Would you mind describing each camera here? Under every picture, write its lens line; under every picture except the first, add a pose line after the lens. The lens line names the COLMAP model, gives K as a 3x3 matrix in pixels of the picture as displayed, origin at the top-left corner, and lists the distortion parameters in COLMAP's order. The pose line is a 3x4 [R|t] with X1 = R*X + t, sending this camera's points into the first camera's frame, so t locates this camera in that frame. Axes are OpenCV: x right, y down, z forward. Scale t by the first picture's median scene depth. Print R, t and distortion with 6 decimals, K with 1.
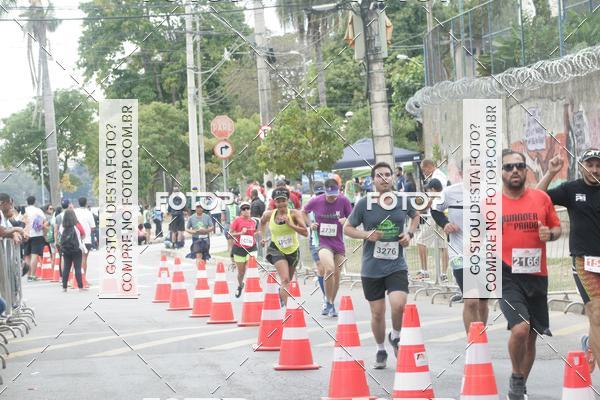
lens RADIAL K [[2064.8, 0, 301.9], [0, 2064.8, 199.9], [0, 0, 1]] dist [-0.089271, -0.181708]
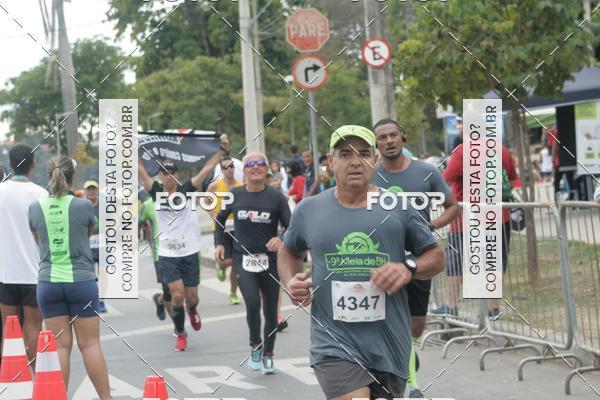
lens RADIAL K [[2595.9, 0, 297.9], [0, 2595.9, 201.0], [0, 0, 1]] dist [0.128215, -0.806725]
pose [[0.999391, -0.015547, -0.031251, -0.026721], [0.015752, 0.999856, 0.006330, 0.004635], [0.031148, -0.006819, 0.999492, 0.436048]]
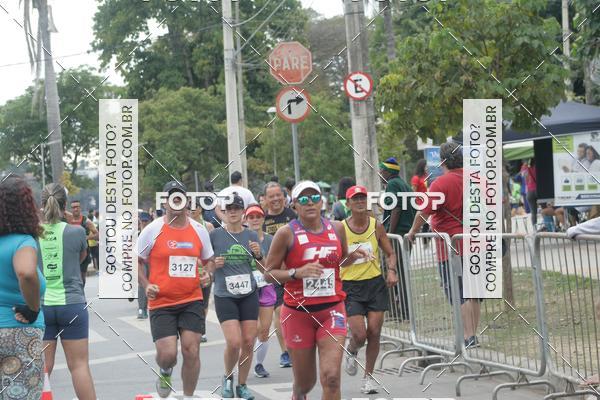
lens RADIAL K [[2595.9, 0, 297.9], [0, 2595.9, 201.0], [0, 0, 1]] dist [0.128215, -0.806725]
pose [[0.999682, -0.007898, -0.023962, -0.026527], [0.007774, 0.999956, -0.005273, 0.004774], [0.024002, 0.005085, 0.999699, 0.422433]]
